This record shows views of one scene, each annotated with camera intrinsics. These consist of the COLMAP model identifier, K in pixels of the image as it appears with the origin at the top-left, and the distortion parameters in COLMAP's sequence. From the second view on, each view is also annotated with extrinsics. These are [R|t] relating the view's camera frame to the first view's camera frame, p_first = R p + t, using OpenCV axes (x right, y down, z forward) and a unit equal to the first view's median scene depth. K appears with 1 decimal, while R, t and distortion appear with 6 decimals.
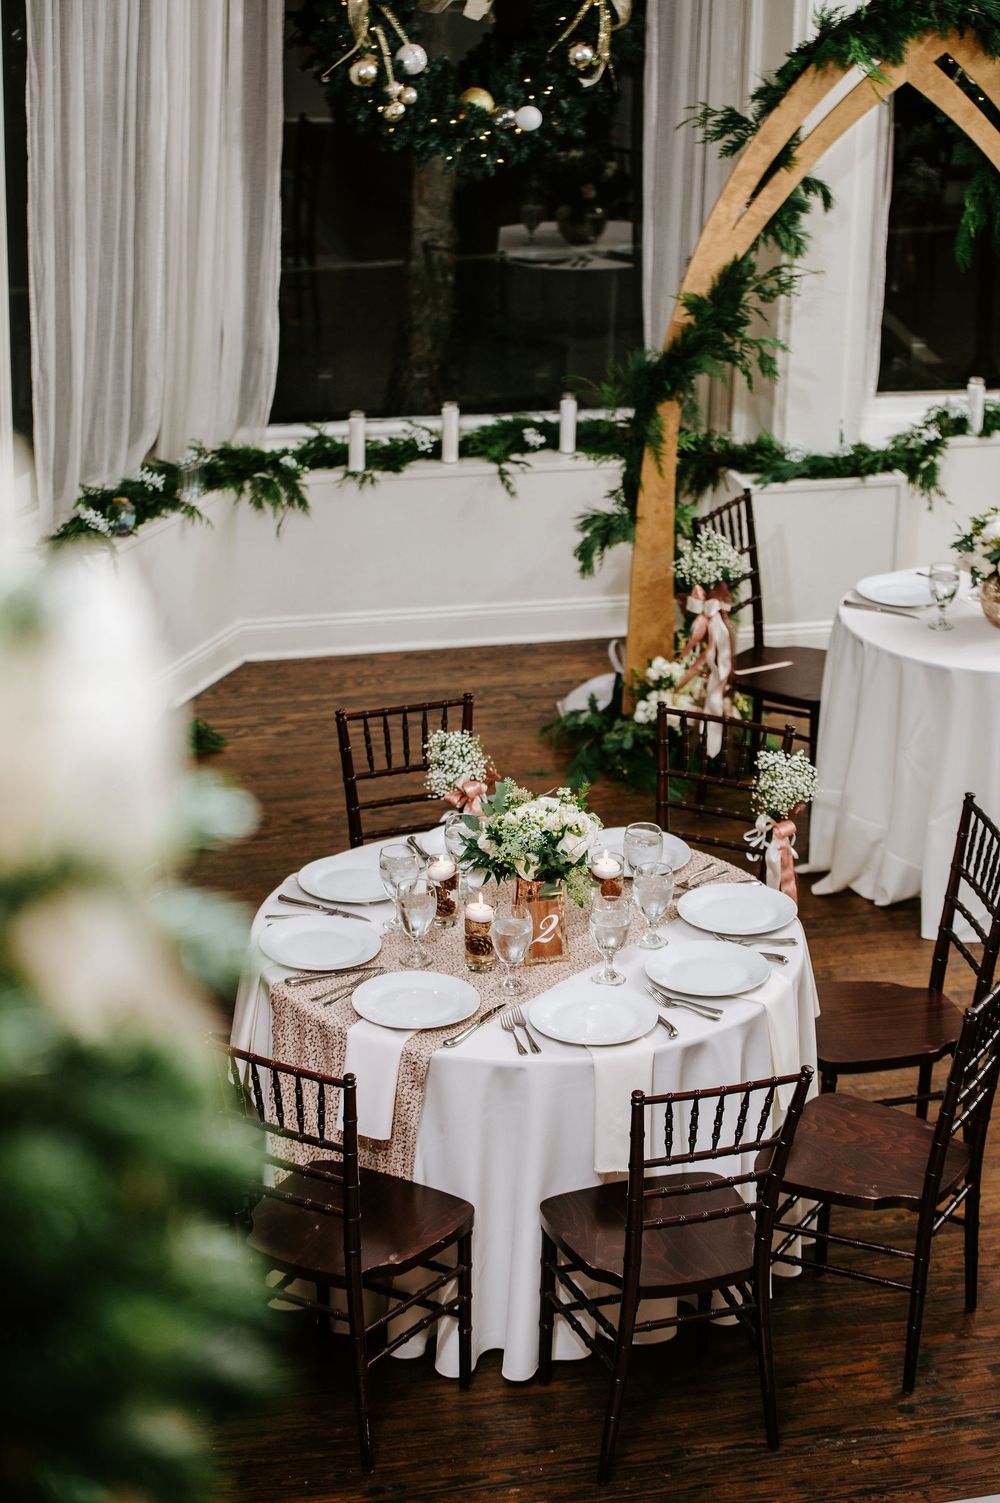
lens RADIAL K [[3484.2, 0, 500.0], [0, 3484.2, 751.5], [0, 0, 1]] dist [-0.233720, 0.606027]
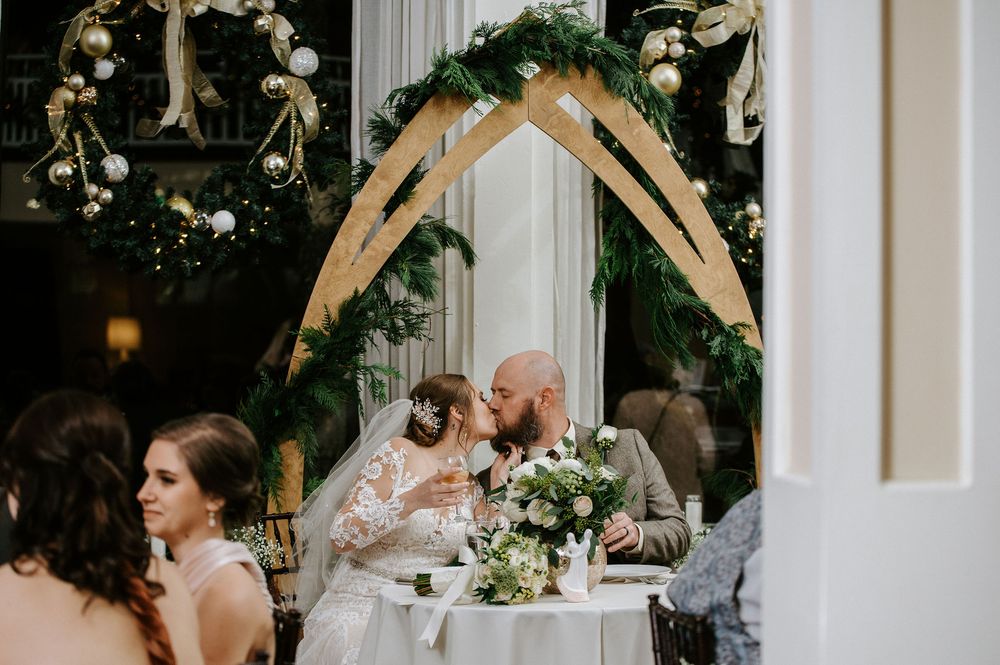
lens RADIAL K [[2318.2, 0, 500.0], [0, 2318.2, 332.5], [0, 0, 1]] dist [-0.233720, 0.606027]
pose [[0.987389, -0.027315, -0.155941, 0.207446], [-0.033406, 0.926877, -0.373875, 0.113069], [0.154751, 0.374369, 0.914275, 0.392004]]
